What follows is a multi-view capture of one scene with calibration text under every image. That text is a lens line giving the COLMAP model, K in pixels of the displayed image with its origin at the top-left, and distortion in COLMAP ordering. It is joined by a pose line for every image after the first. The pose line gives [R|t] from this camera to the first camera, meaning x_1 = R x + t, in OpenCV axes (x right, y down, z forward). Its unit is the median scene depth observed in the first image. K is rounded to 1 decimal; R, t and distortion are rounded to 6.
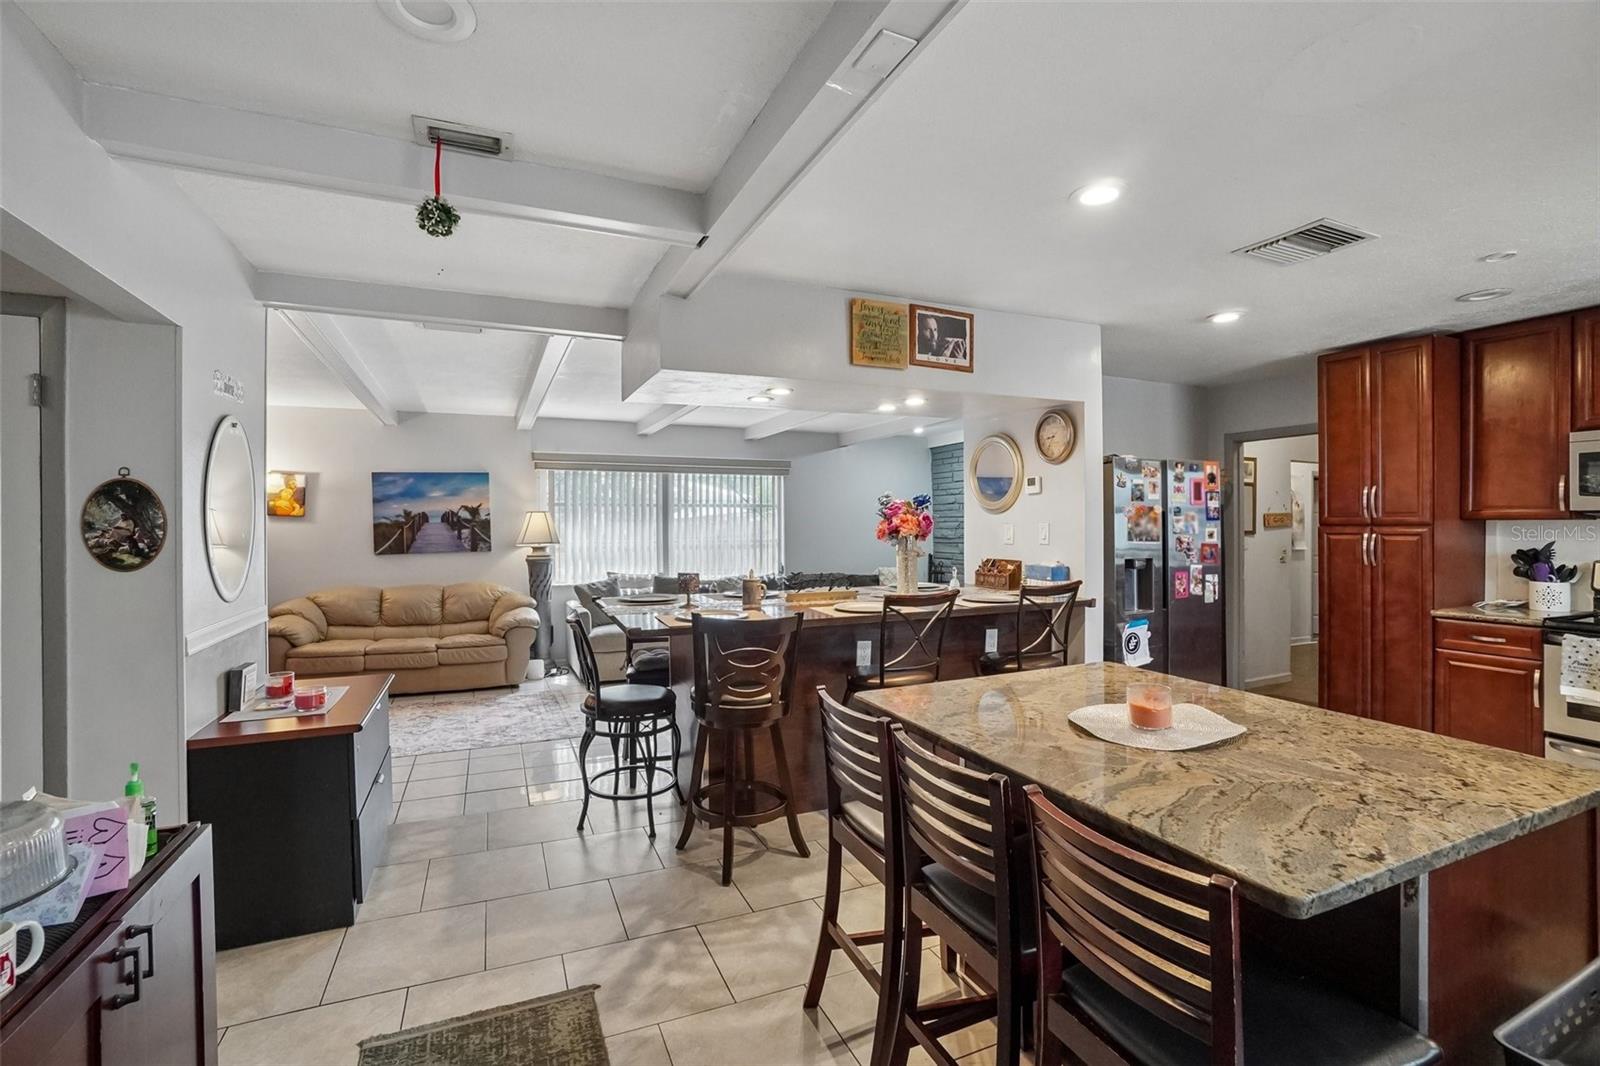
lens RADIAL K [[709.7, 0, 758.3], [0, 709.7, 530.2], [0, 0, 1]] dist [-0.025376, 0.004721]
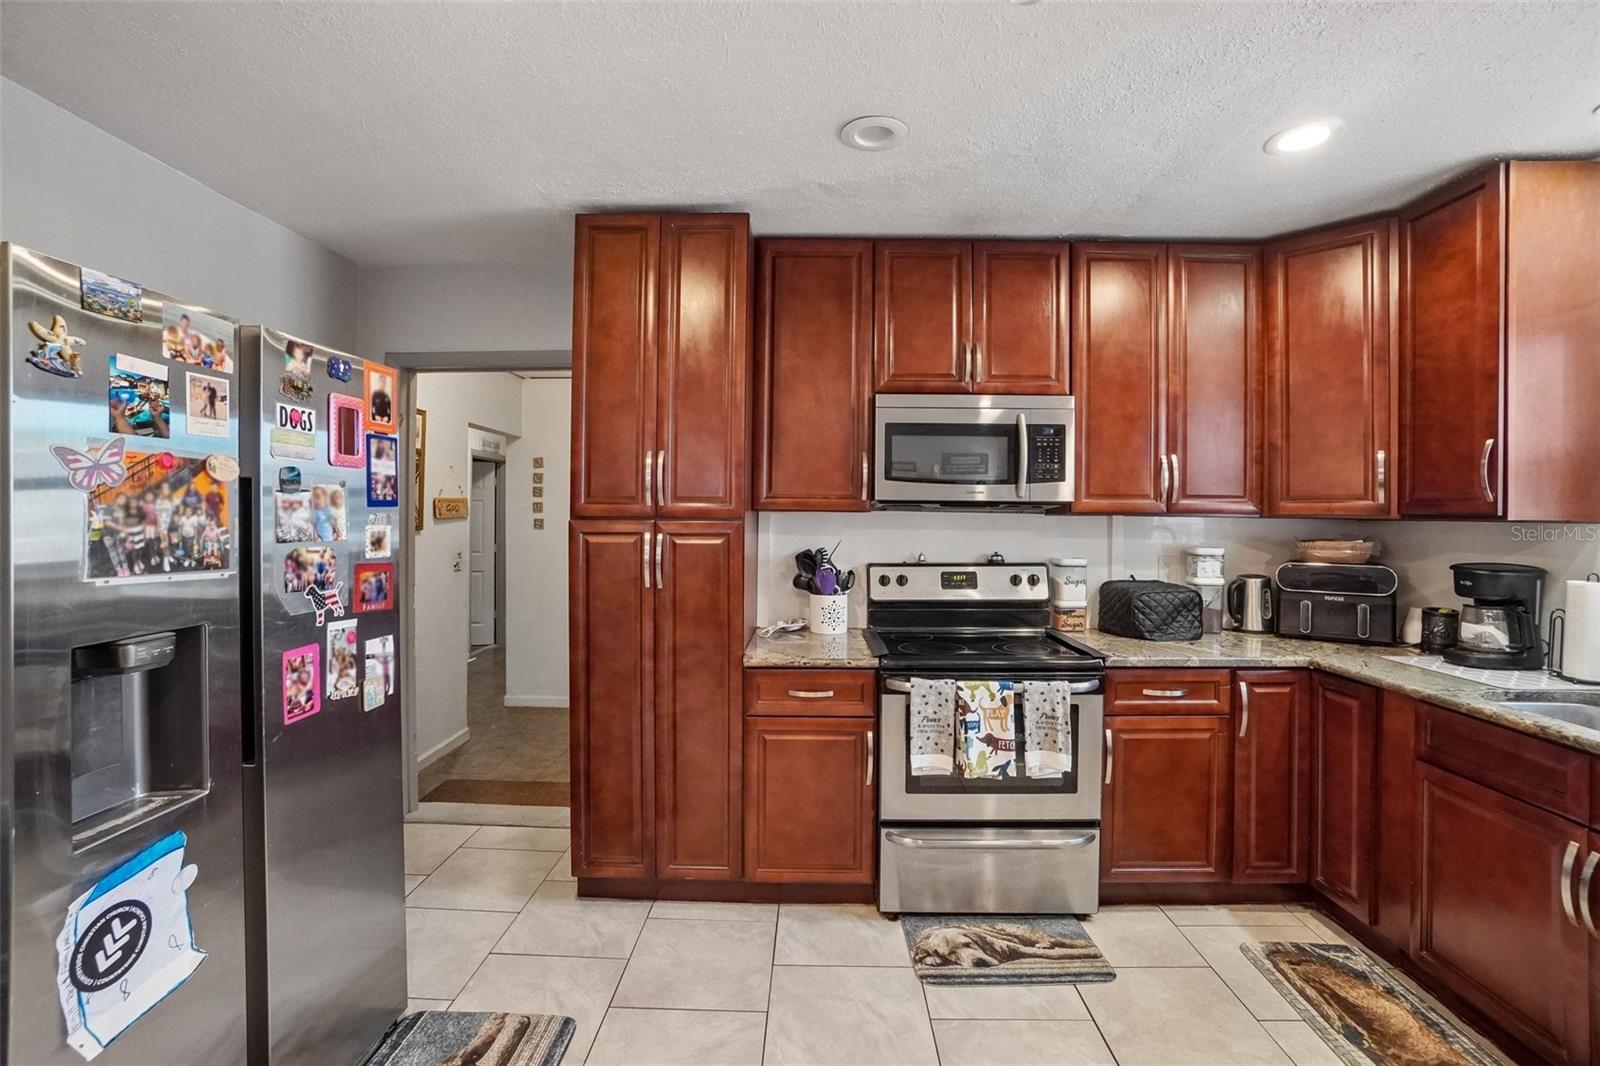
lens RADIAL K [[709.7, 0, 849.7], [0, 709.7, 510.3], [0, 0, 1]] dist [-0.025376, 0.004721]
pose [[0.351383, 0.010948, 0.936168, 0.371557], [0.000790, 0.999928, -0.011990, -0.006955], [-0.936231, 0.004953, 0.351349, 0.623338]]
